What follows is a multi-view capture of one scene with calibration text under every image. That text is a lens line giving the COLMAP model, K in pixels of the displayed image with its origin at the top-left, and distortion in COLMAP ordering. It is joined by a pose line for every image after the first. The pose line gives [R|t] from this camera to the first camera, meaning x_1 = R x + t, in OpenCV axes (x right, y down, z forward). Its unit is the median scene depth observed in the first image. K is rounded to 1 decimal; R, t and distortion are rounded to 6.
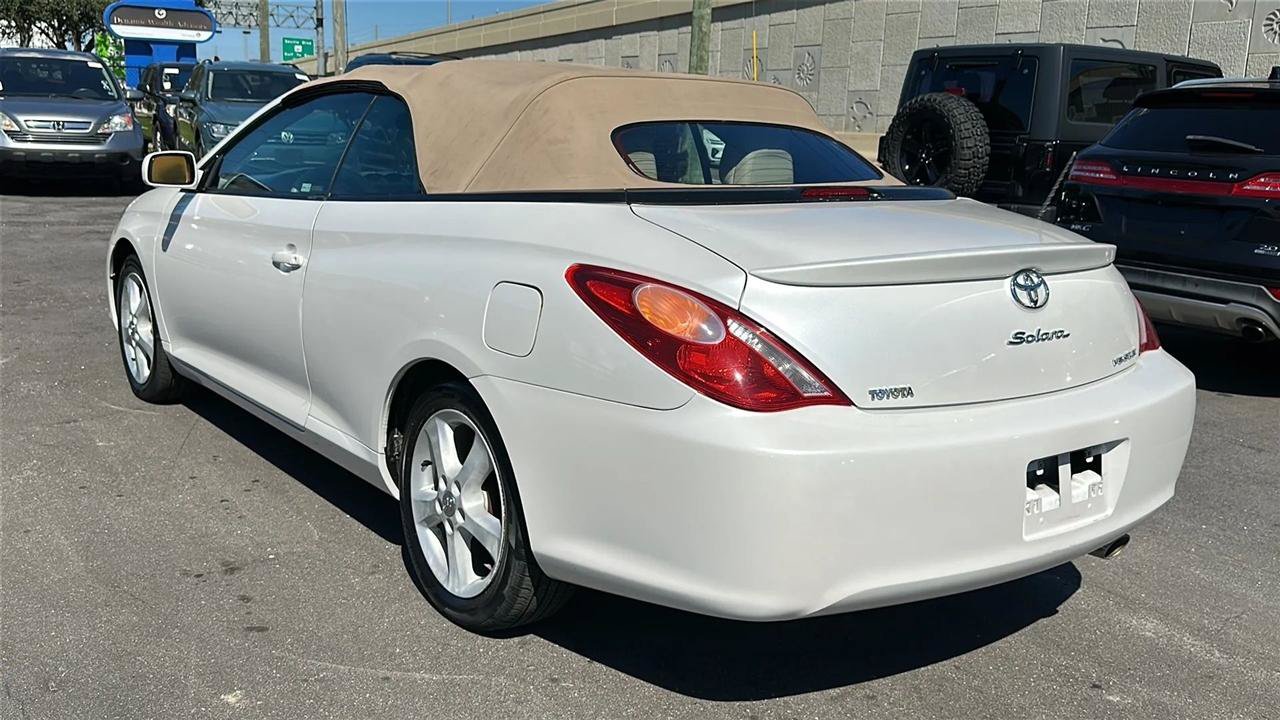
lens RADIAL K [[1157.5, 0, 638.7], [0, 1157.5, 355.0], [0, 0, 1]] dist [0.146686, -0.323234]
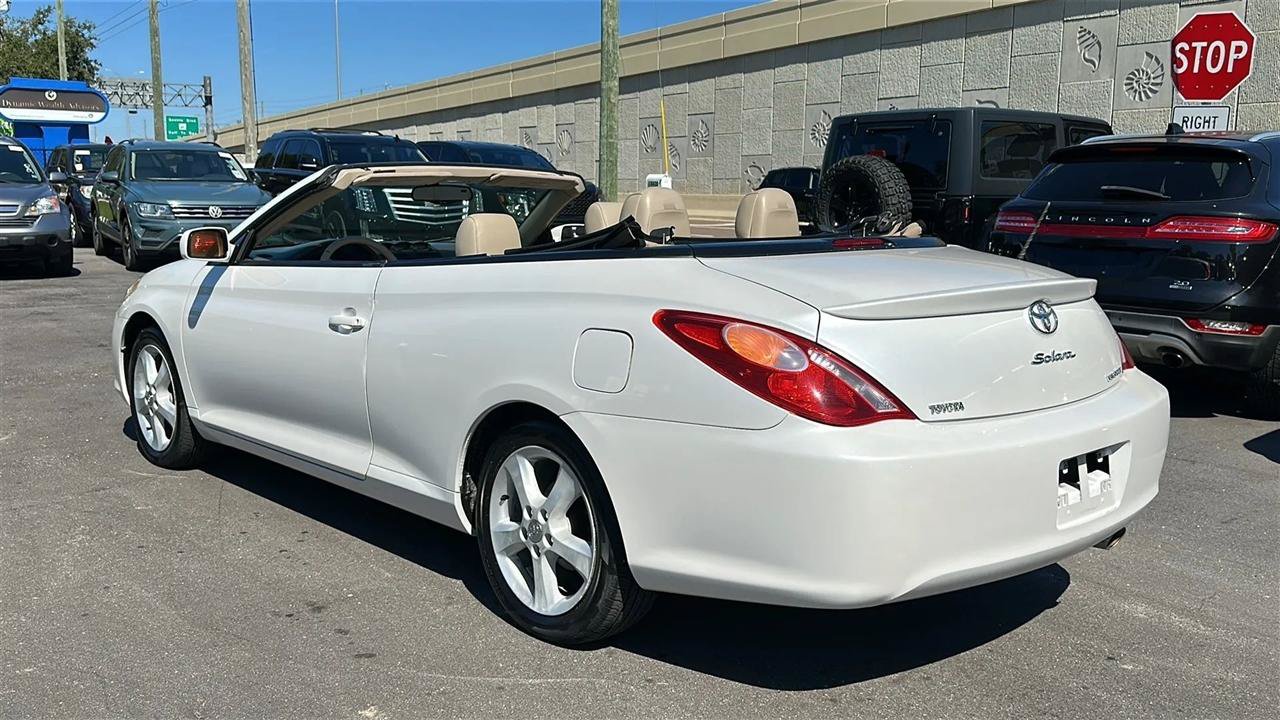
lens RADIAL K [[1141.0, 0, 635.0], [0, 1141.0, 361.9], [0, 0, 1]] dist [0.174041, -0.372746]
pose [[0.995452, -0.041353, 0.085825, -0.146328], [0.045403, 0.997919, -0.045782, 0.019291], [-0.083753, 0.049470, 0.995258, -0.102886]]
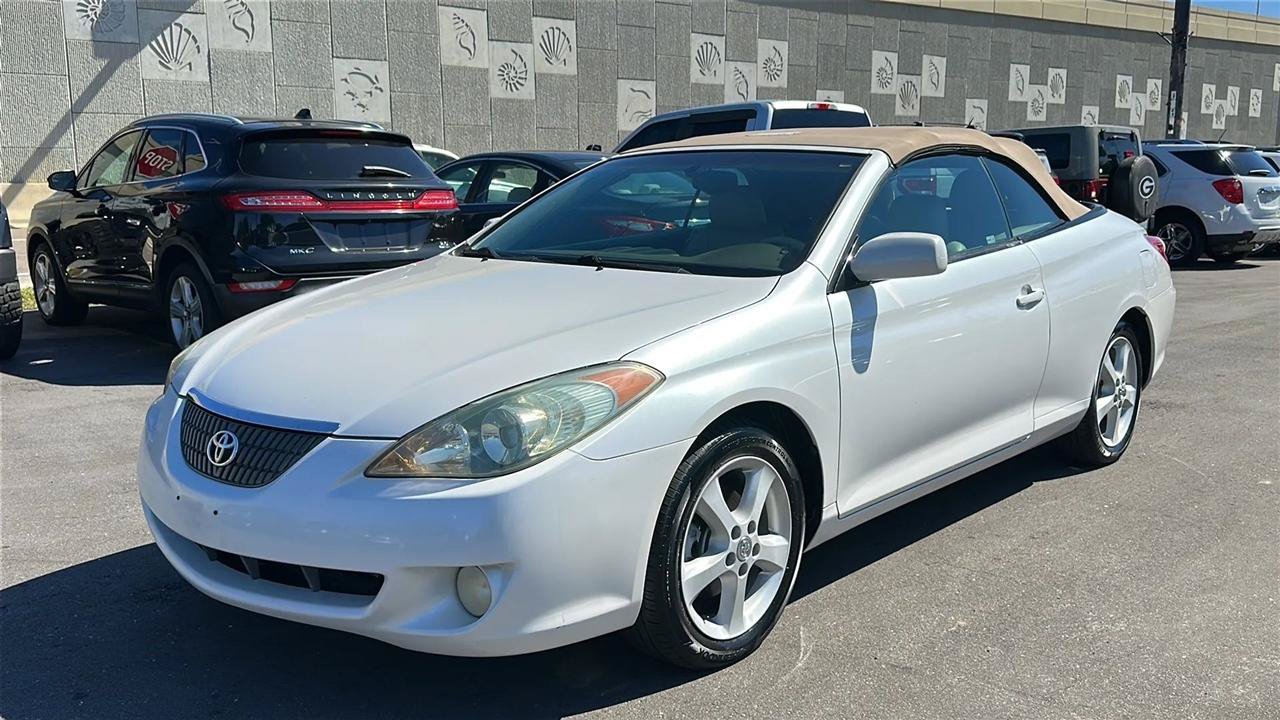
lens RADIAL K [[1141.0, 0, 635.0], [0, 1141.0, 361.9], [0, 0, 1]] dist [0.174041, -0.372746]
pose [[-0.189772, -0.199609, 0.961323, -1.568409], [0.189731, 0.953205, 0.235378, -0.427884], [-0.963322, 0.227061, -0.143020, 1.808105]]
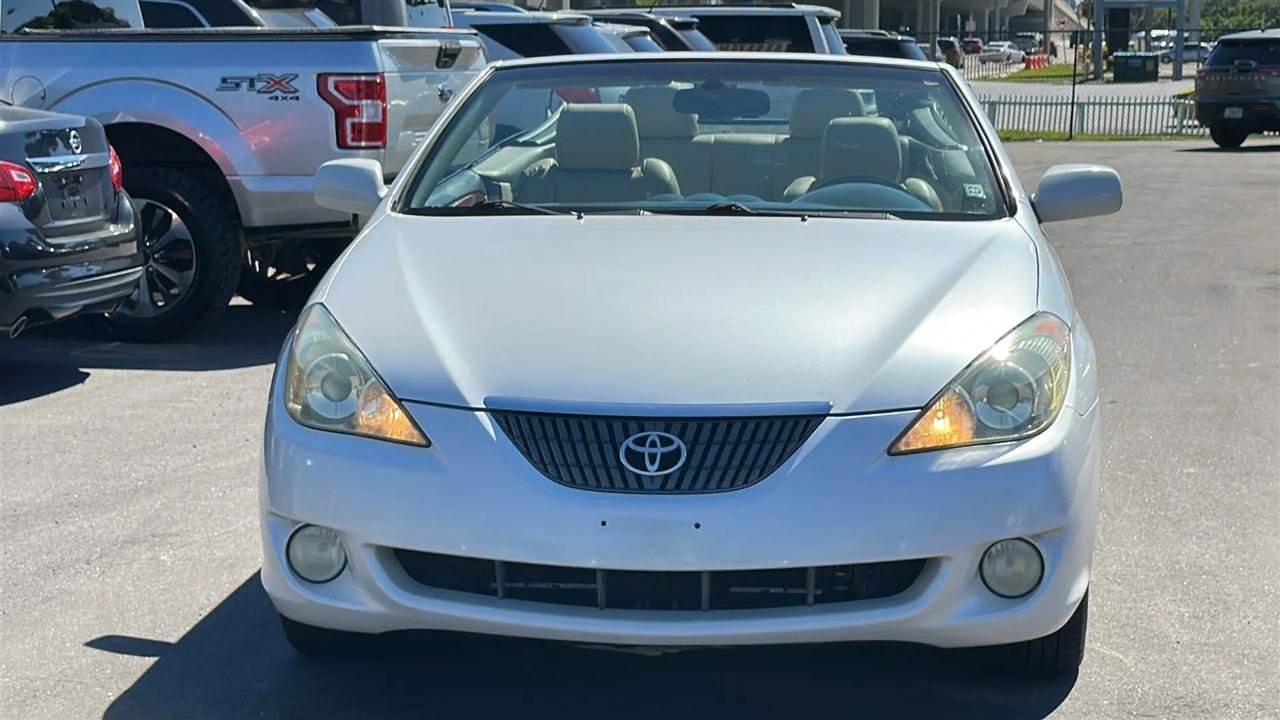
lens RADIAL K [[2718.0, 0, 639.9], [0, 2718.0, 360.4], [0, 0, 1]] dist [0.322238, 0.024679]
pose [[-0.738897, -0.119828, 0.663079, -1.757193], [0.103782, 0.952080, 0.287703, -0.754373], [-0.665779, 0.281398, -0.691053, 3.164049]]
